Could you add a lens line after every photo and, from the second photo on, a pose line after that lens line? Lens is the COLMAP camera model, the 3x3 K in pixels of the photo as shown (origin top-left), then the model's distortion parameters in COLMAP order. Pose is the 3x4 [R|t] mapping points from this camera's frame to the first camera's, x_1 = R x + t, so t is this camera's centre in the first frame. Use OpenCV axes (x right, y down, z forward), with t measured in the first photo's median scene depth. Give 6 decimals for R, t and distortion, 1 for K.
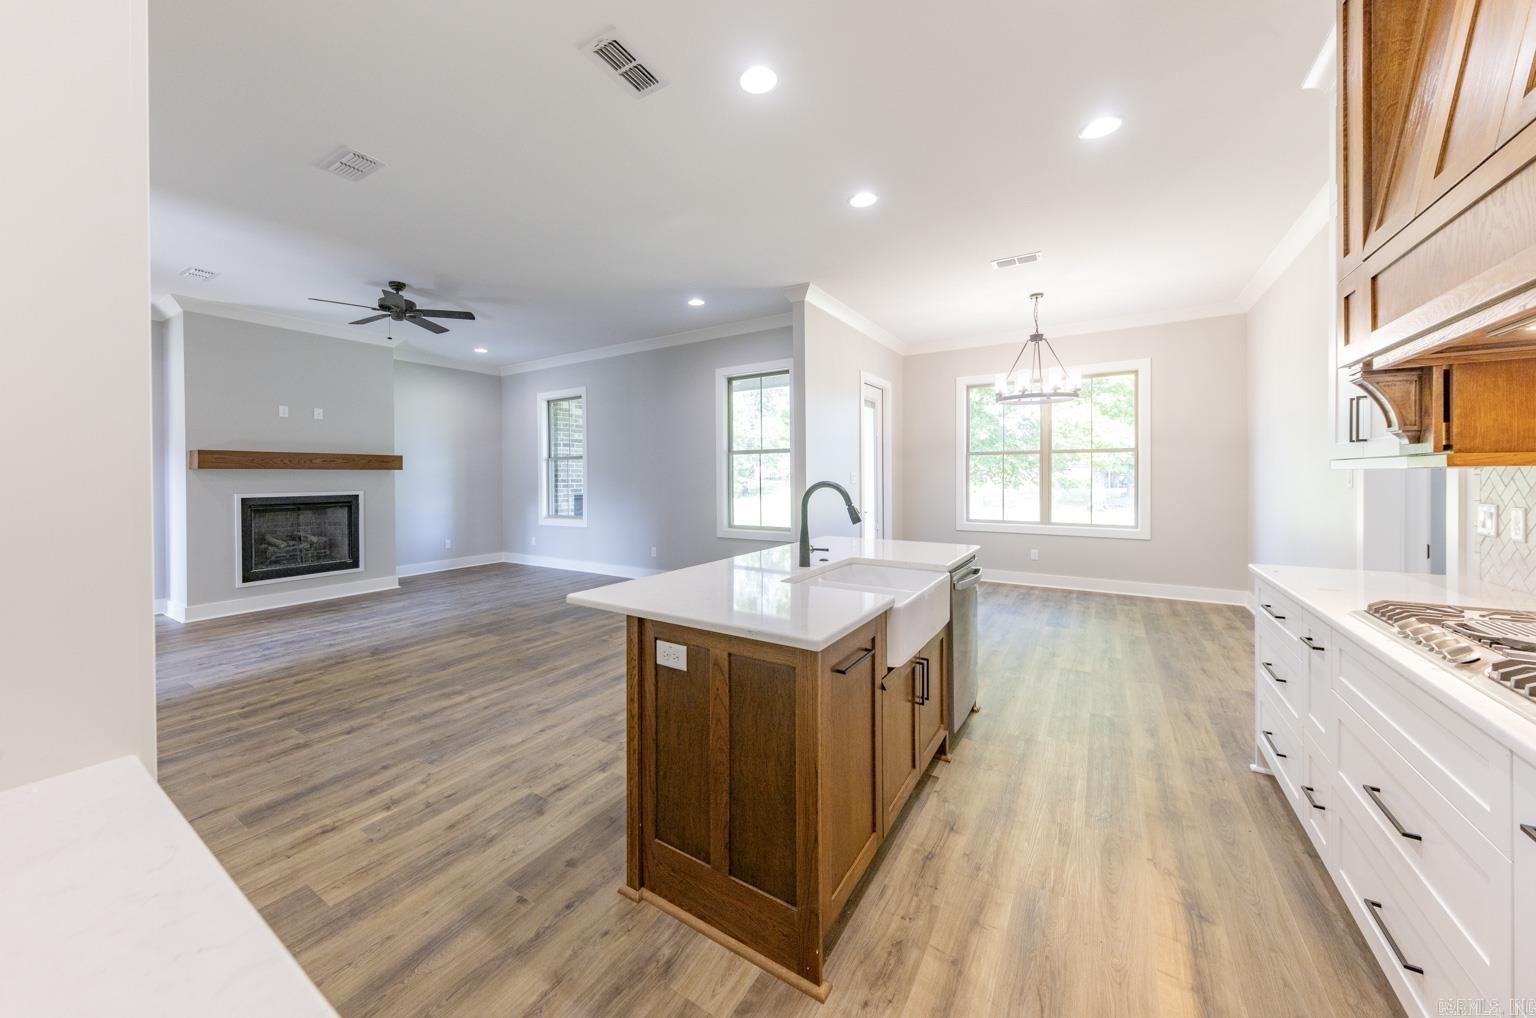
lens RADIAL K [[553.7, 0, 725.9], [0, 553.7, 474.1], [0, 0, 1]] dist [0.011836, -0.001501]
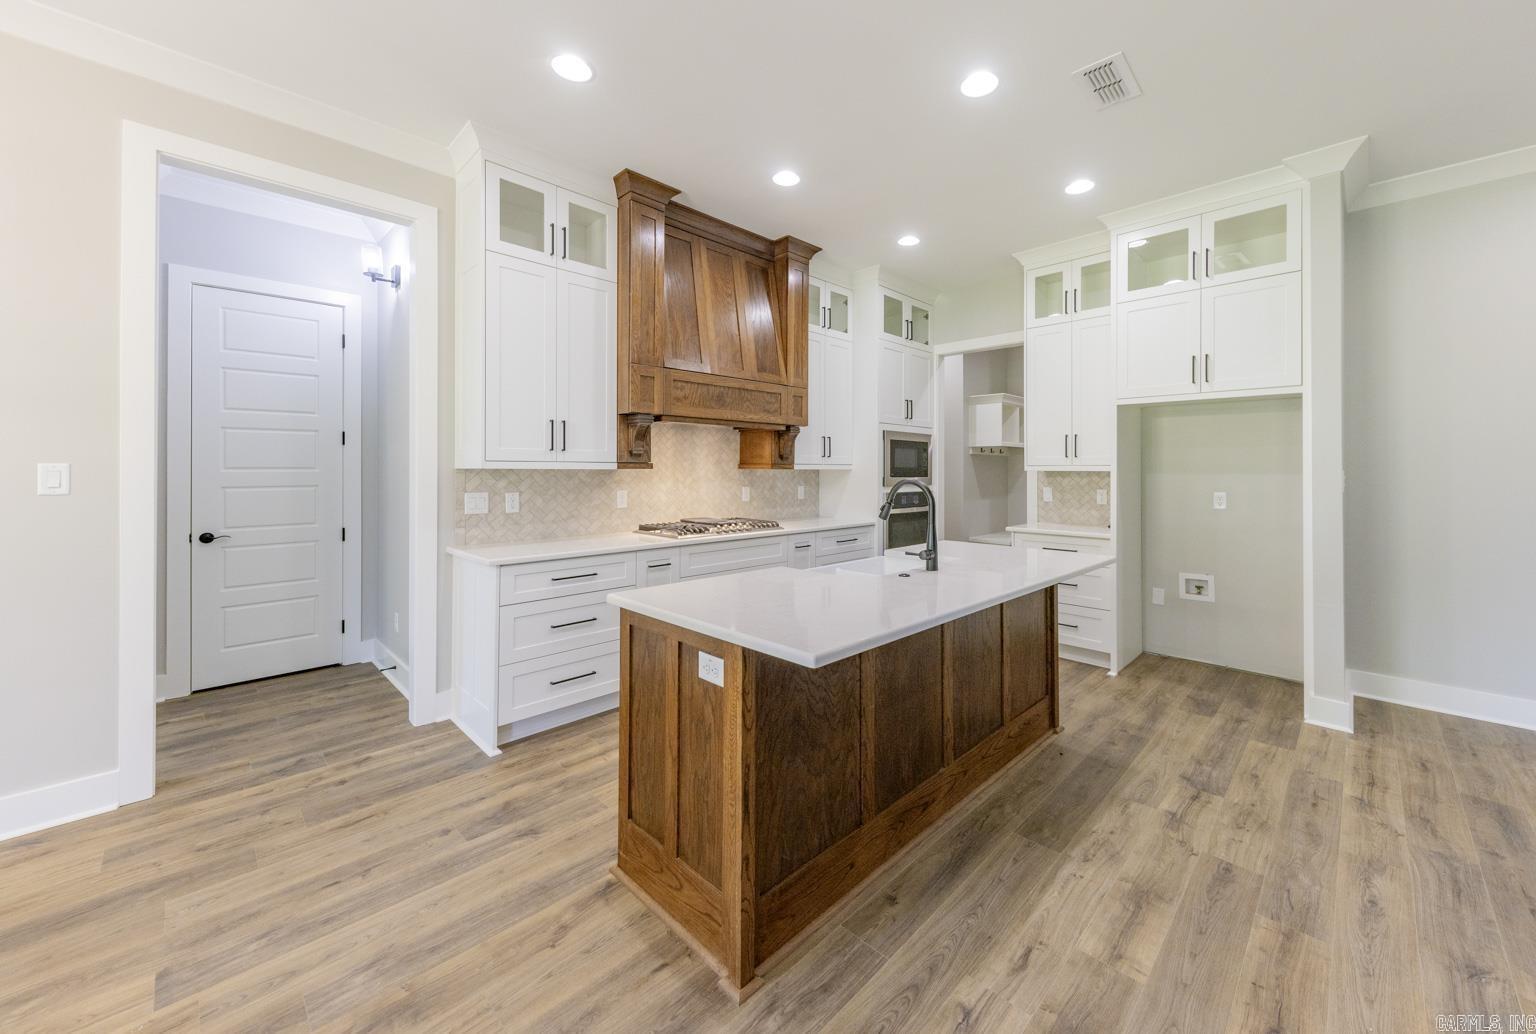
lens RADIAL K [[585.8, 0, 808.4], [0, 585.8, 466.6], [0, 0, 1]] dist [0.008482, -0.003203]
pose [[-0.986848, 0.004747, 0.161584, 0.157411], [0.003421, 0.999958, -0.008484, -0.000230], [-0.161618, -0.007820, -0.986822, 1.691860]]
